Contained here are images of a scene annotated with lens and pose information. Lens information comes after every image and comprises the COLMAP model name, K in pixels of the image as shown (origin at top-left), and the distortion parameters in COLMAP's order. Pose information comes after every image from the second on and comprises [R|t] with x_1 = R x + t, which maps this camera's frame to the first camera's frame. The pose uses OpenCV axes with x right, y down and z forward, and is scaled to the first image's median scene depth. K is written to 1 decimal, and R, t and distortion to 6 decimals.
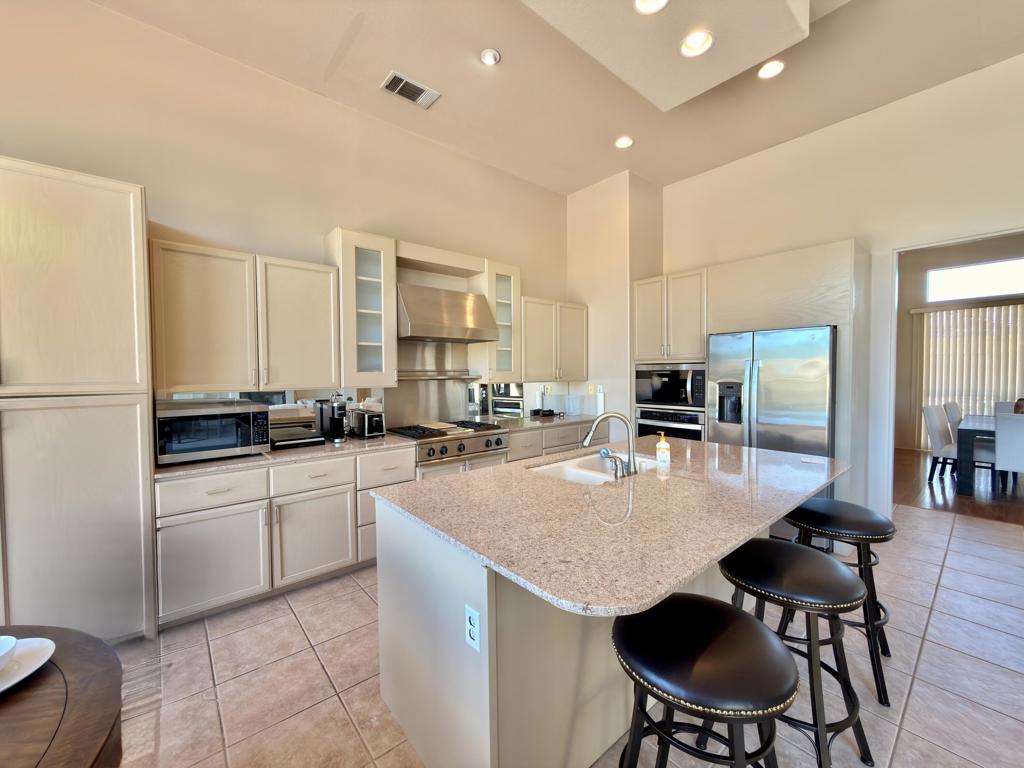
lens RADIAL K [[409.2, 0, 513.0], [0, 409.2, 386.6], [0, 0, 1]] dist [0.006293, 0.000457]
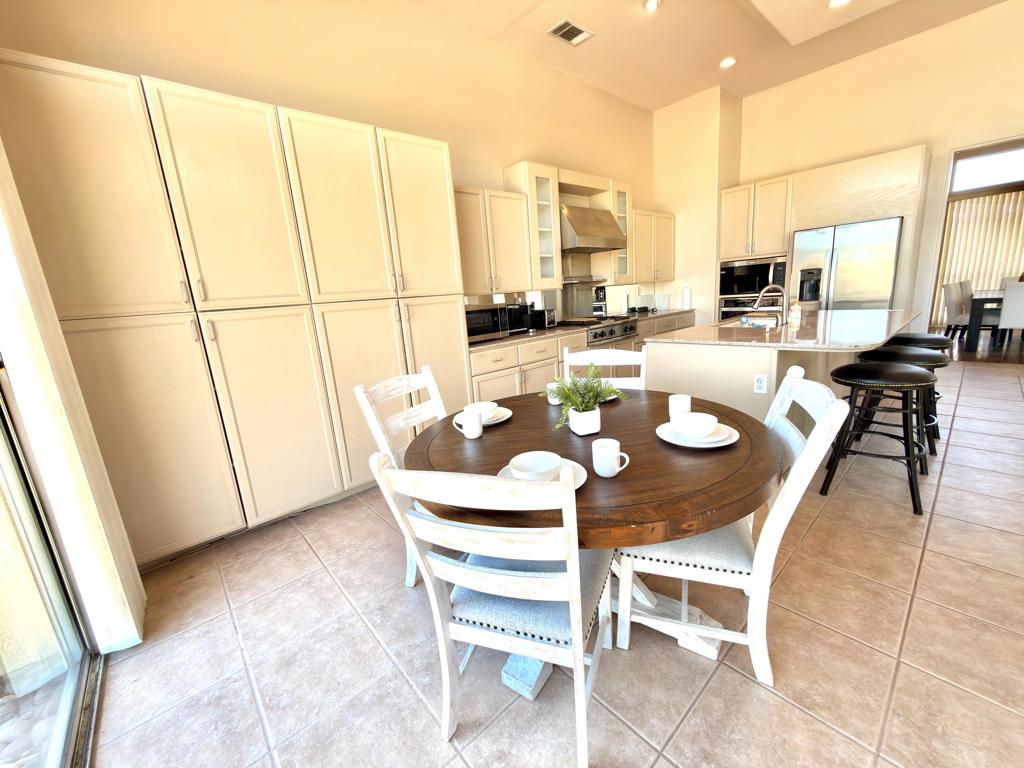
lens RADIAL K [[409.2, 0, 514.1], [0, 409.2, 384.9], [0, 0, 1]] dist [0.006293, 0.000457]
pose [[0.997474, -0.069971, 0.012233, -0.428685], [0.066556, 0.980821, 0.183195, 0.046218], [-0.024816, -0.181918, 0.983000, -0.306746]]
